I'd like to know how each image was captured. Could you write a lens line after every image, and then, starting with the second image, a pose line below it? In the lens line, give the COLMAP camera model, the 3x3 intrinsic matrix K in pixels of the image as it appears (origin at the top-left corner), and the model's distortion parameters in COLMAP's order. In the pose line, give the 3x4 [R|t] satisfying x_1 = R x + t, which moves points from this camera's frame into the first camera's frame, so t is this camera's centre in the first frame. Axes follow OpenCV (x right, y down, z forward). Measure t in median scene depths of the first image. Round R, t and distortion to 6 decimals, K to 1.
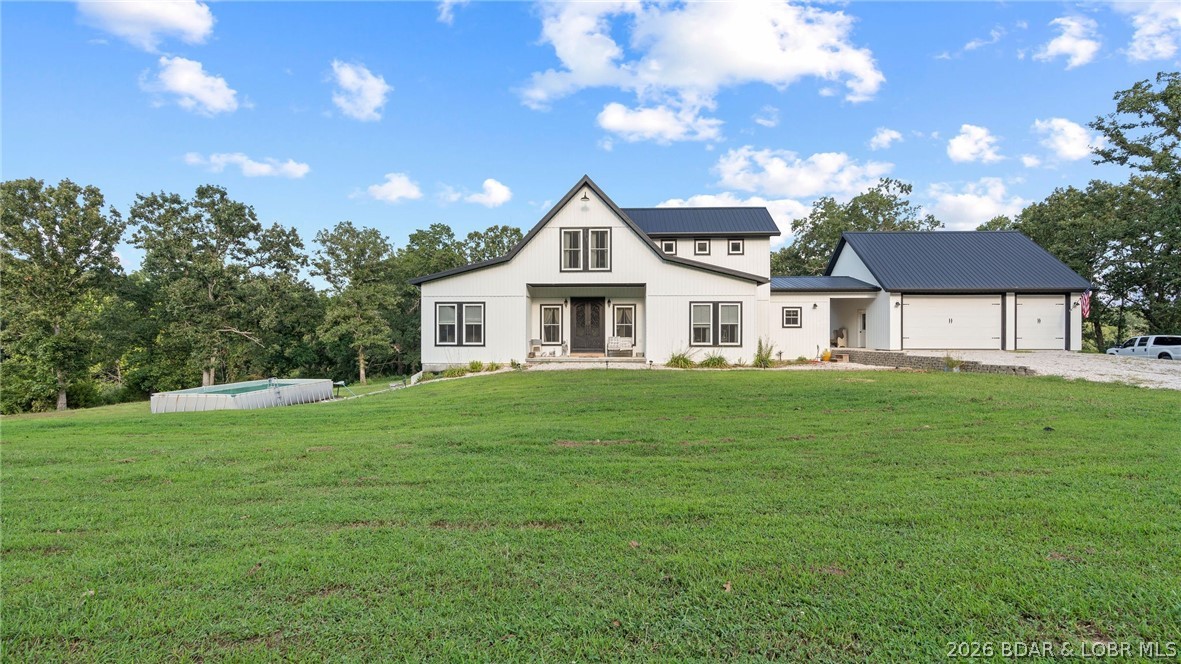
lens RADIAL K [[536.5, 0, 588.9], [0, 536.5, 324.6], [0, 0, 1]] dist [-0.000523, 0.000951]
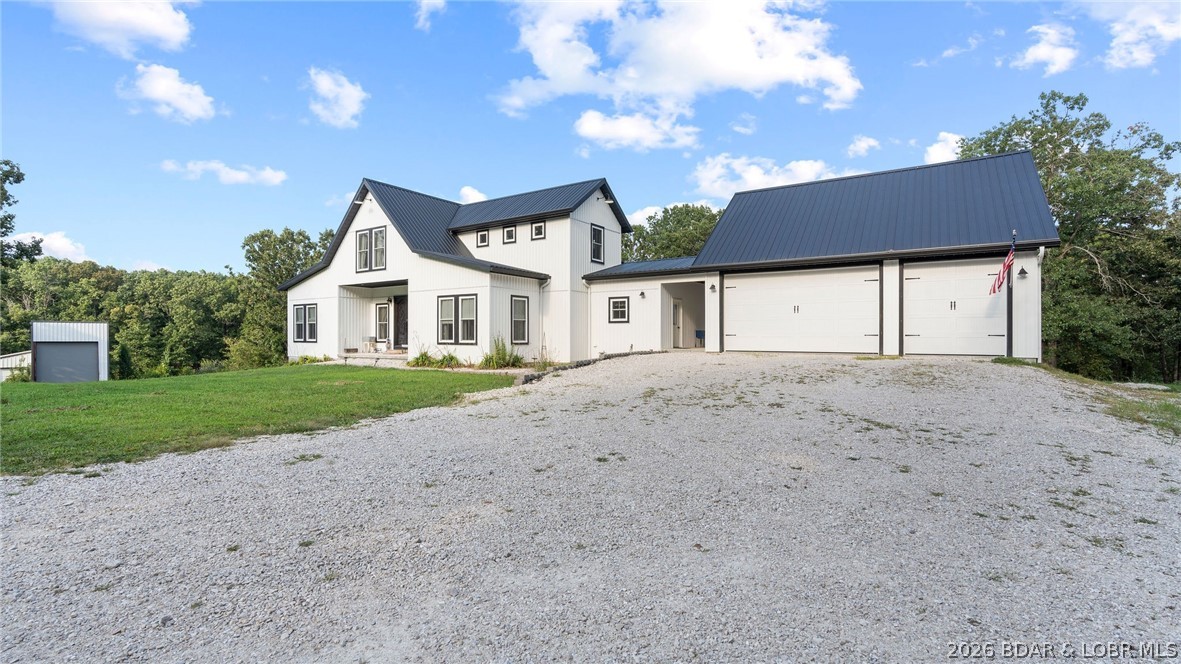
lens RADIAL K [[536.5, 0, 588.9], [0, 536.5, 324.6], [0, 0, 1]] dist [-0.000523, 0.000951]
pose [[0.853694, -0.011072, -0.520658, 0.824734], [0.010497, 0.999937, -0.004051, 0.012383], [0.520670, -0.002007, 0.853756, 0.311228]]
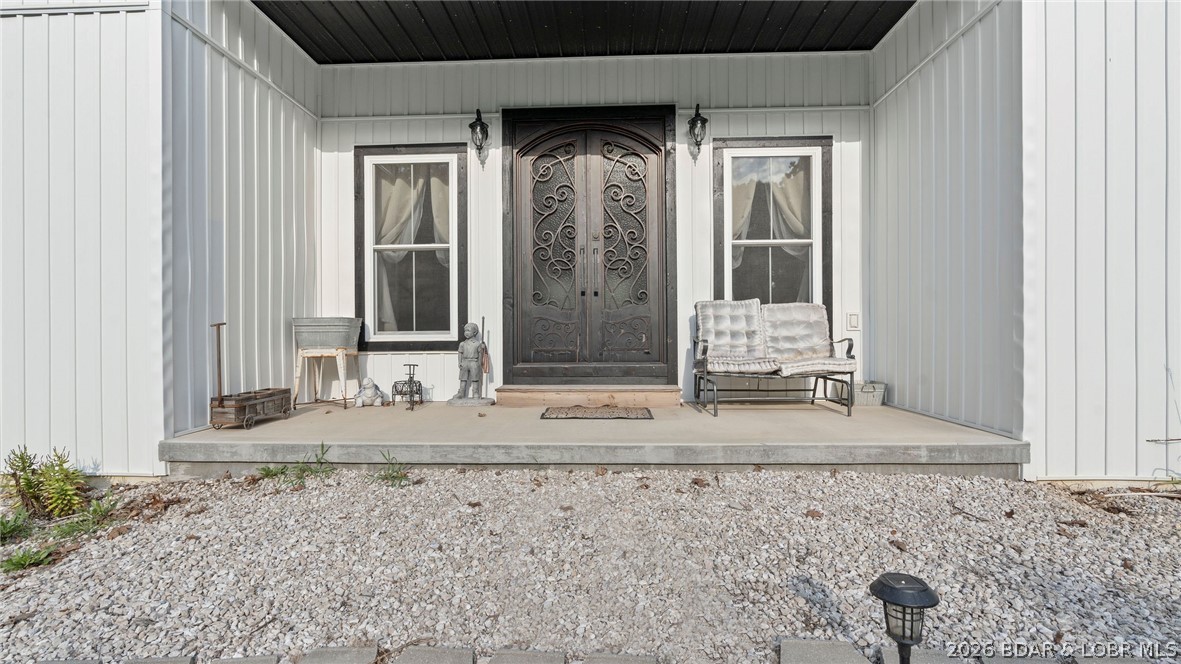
lens RADIAL K [[536.5, 0, 588.9], [0, 536.5, 324.6], [0, 0, 1]] dist [-0.000523, 0.000951]
pose [[0.999927, -0.009596, 0.007352, -0.004690], [0.009620, 0.999948, -0.003239, 0.031059], [-0.007321, 0.003309, 0.999968, 0.799435]]
